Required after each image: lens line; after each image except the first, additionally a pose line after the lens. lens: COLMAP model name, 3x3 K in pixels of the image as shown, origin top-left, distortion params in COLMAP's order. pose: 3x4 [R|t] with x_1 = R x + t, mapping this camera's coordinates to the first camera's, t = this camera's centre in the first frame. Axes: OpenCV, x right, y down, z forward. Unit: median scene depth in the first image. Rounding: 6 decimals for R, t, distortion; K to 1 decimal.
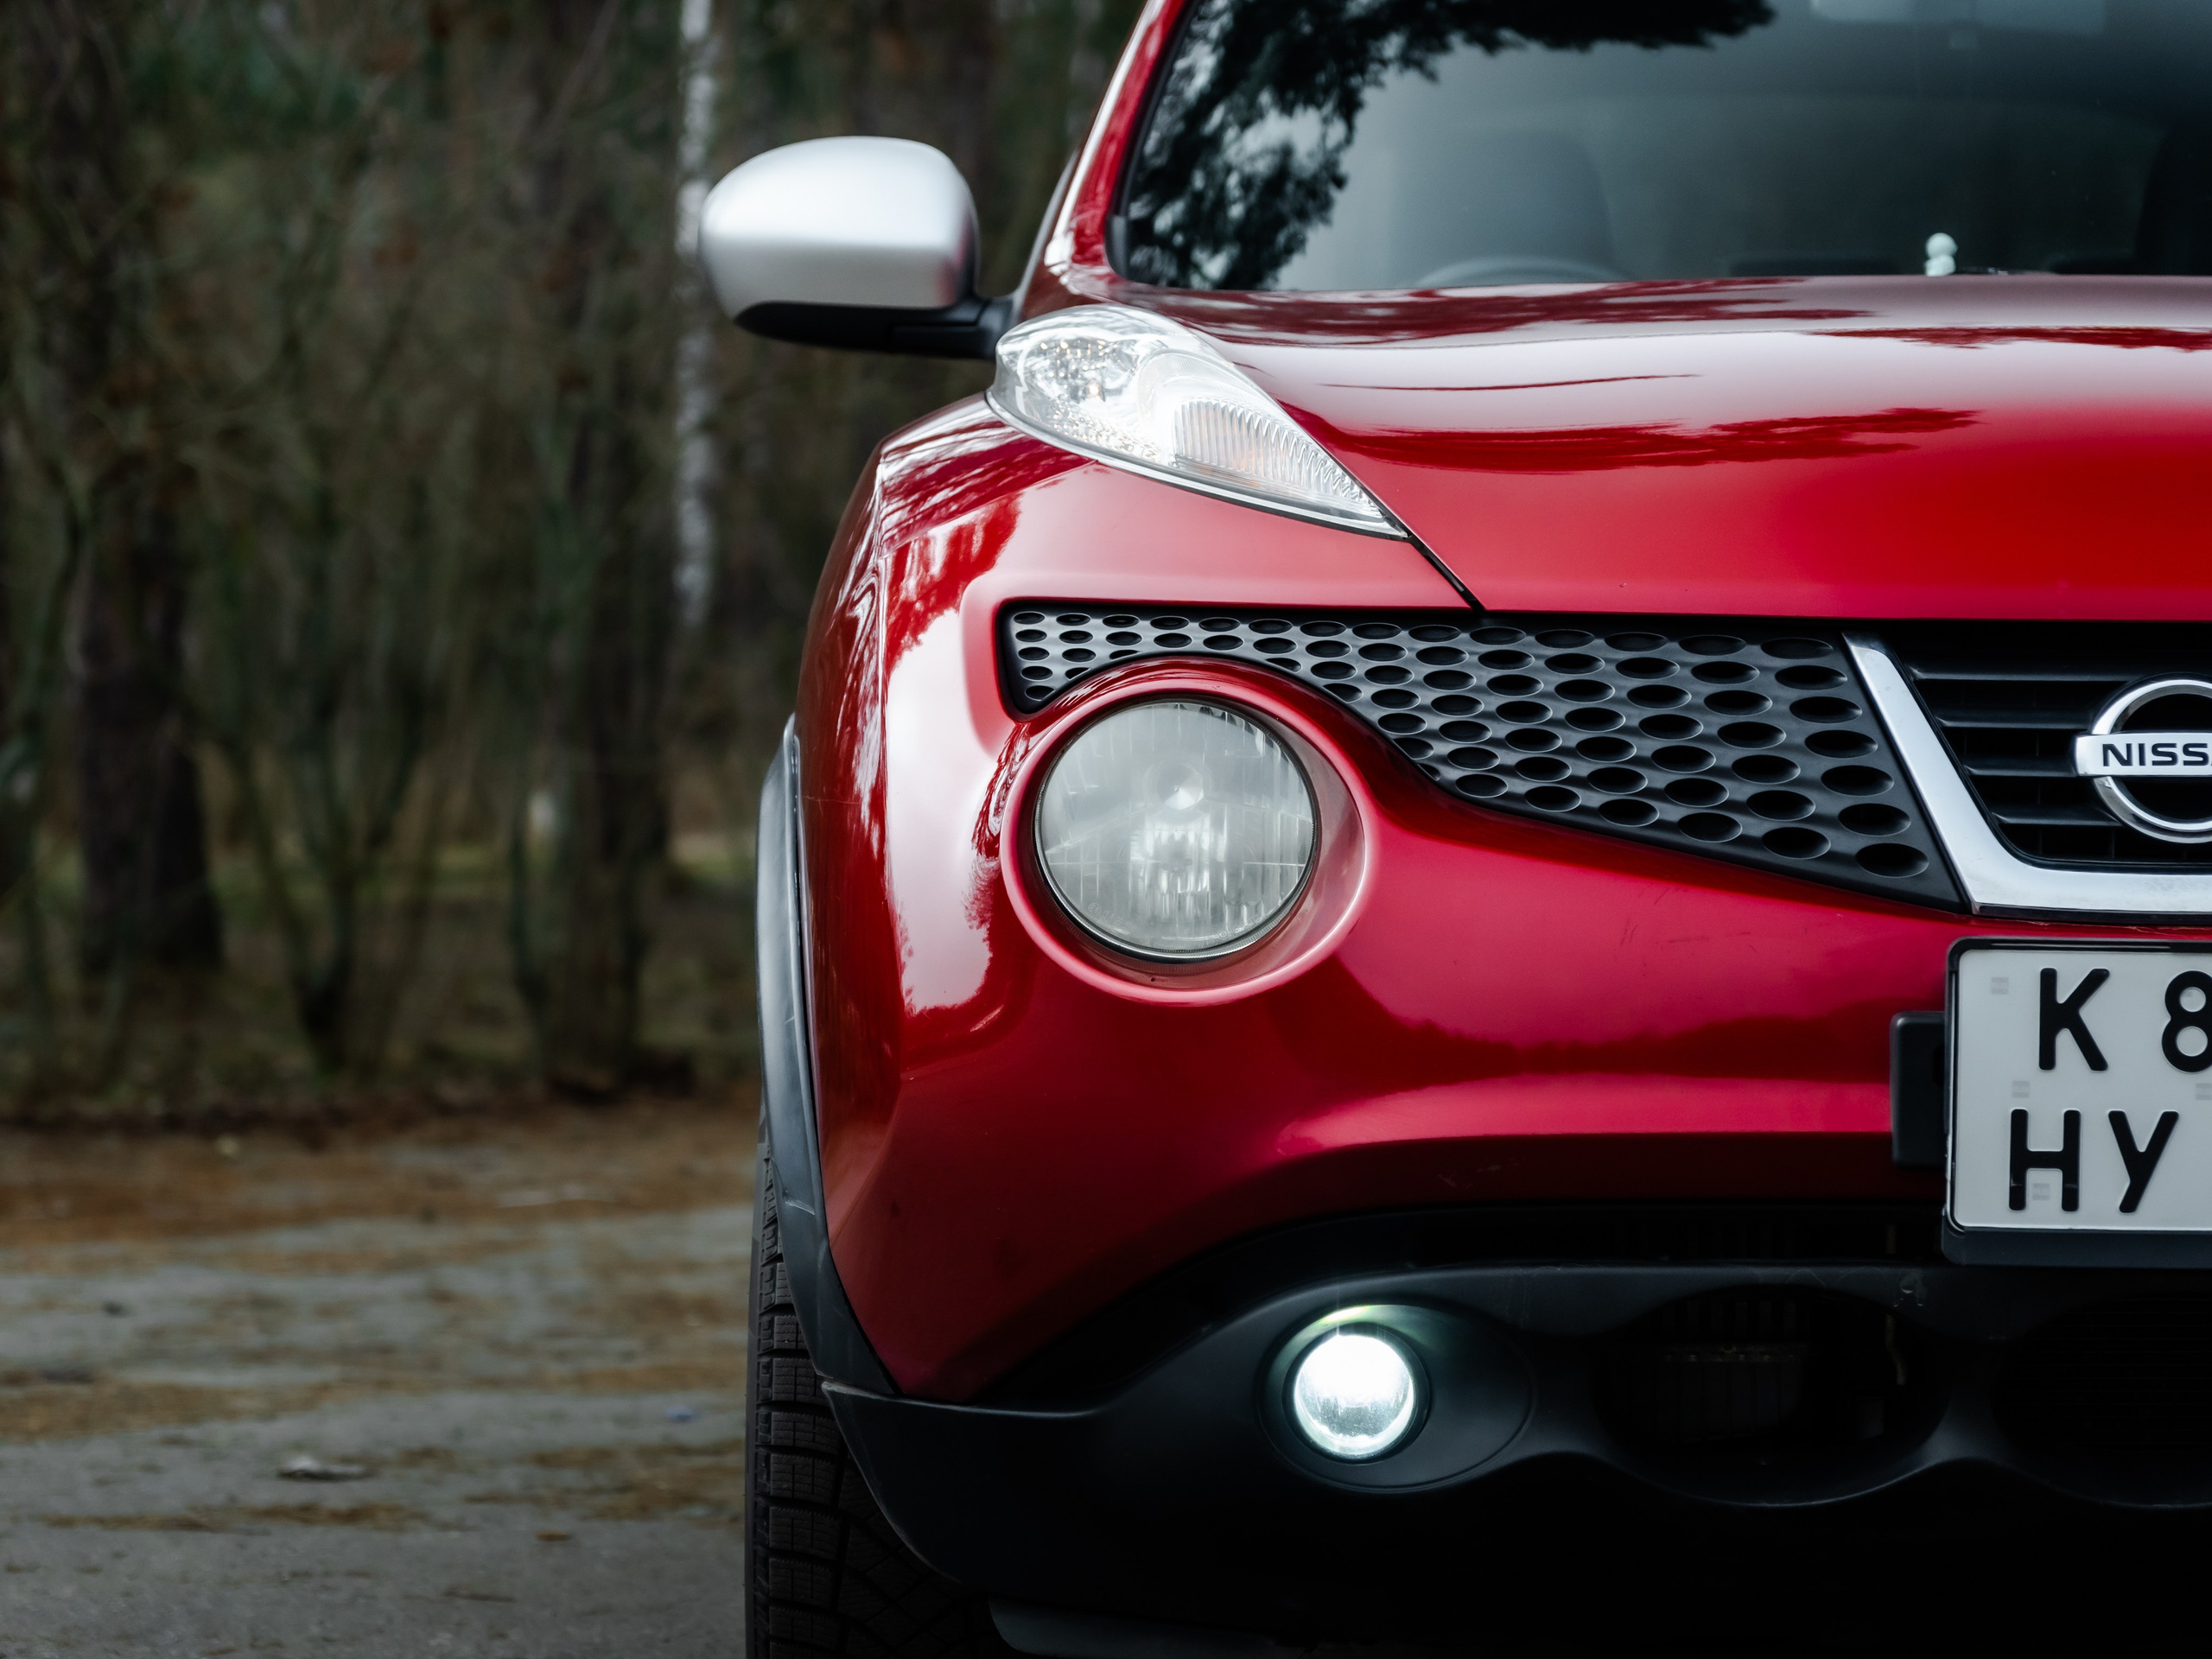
lens RADIAL K [[7539.3, 0, 1106.0], [0, 7539.3, 829.5], [0, 0, 1]] dist [0.037561, -1.148010]
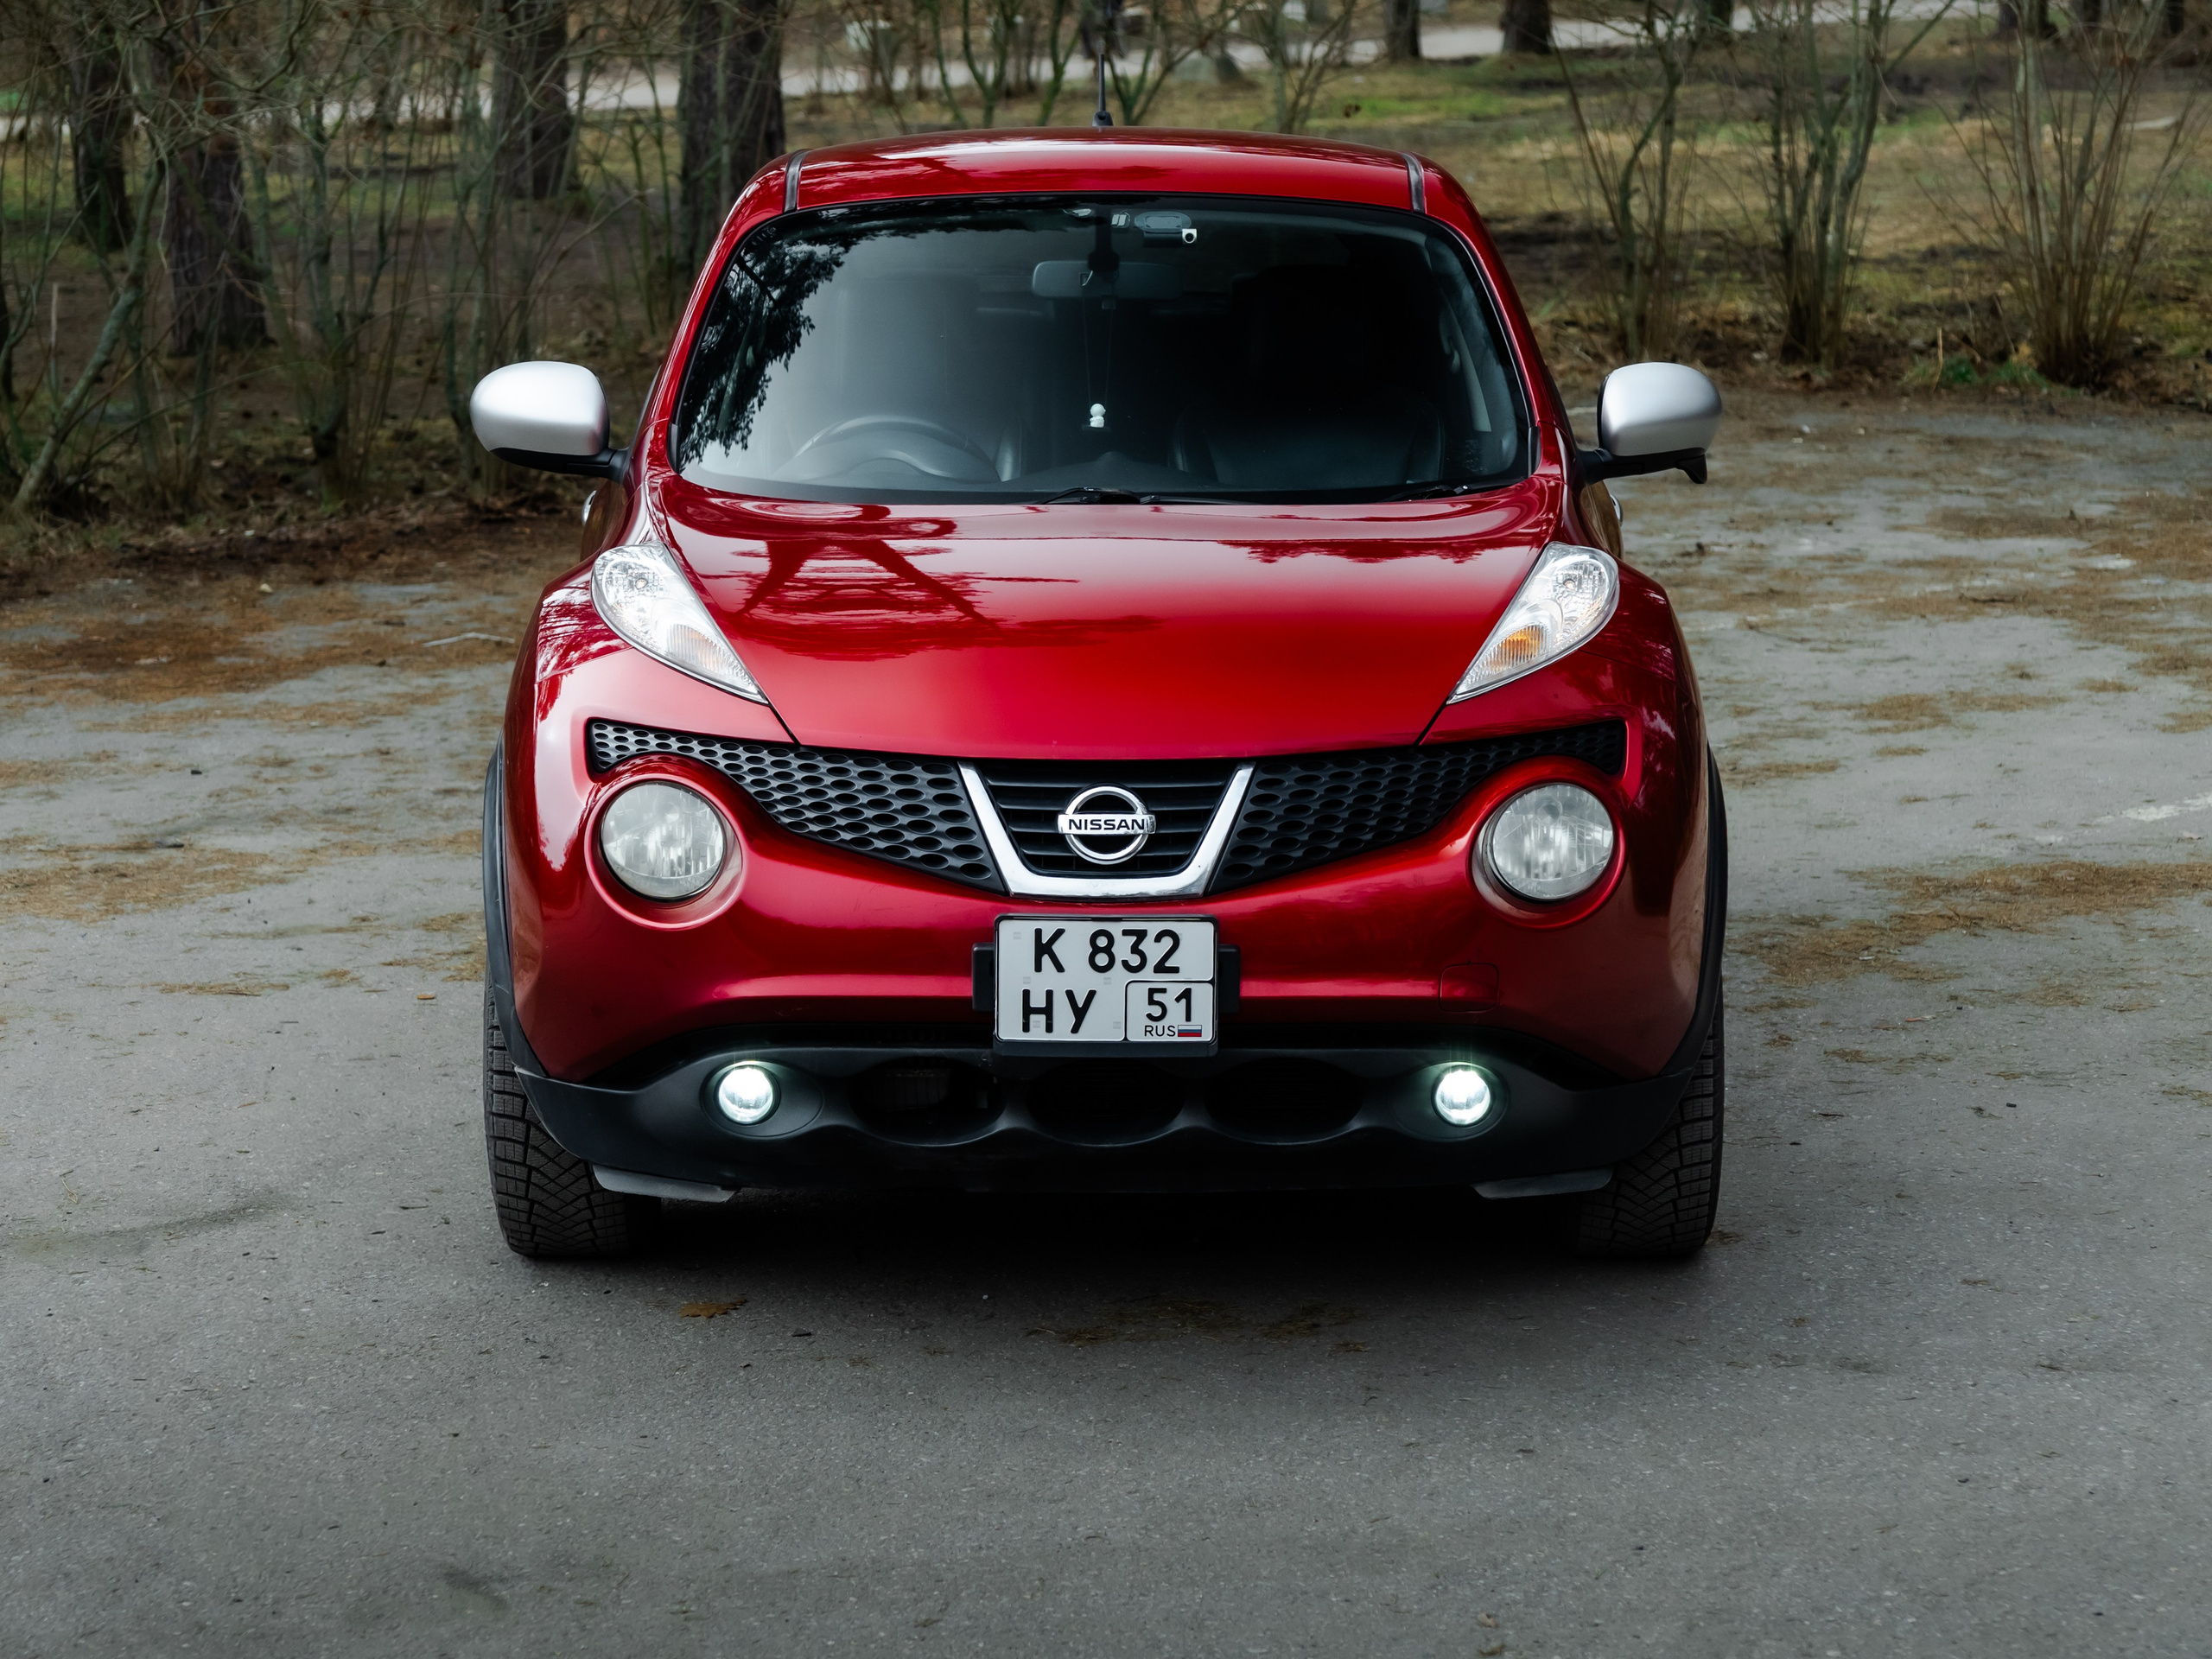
lens RADIAL K [[5687.8, 0, 1106.0], [0, 5687.8, 829.5], [0, 0, 1]] dist [0.073095, -0.106492]
pose [[0.999670, -0.008969, 0.024079, 0.099603], [0.005177, 0.988185, 0.153179, -0.259905], [-0.025168, -0.153003, 0.987905, -0.652242]]
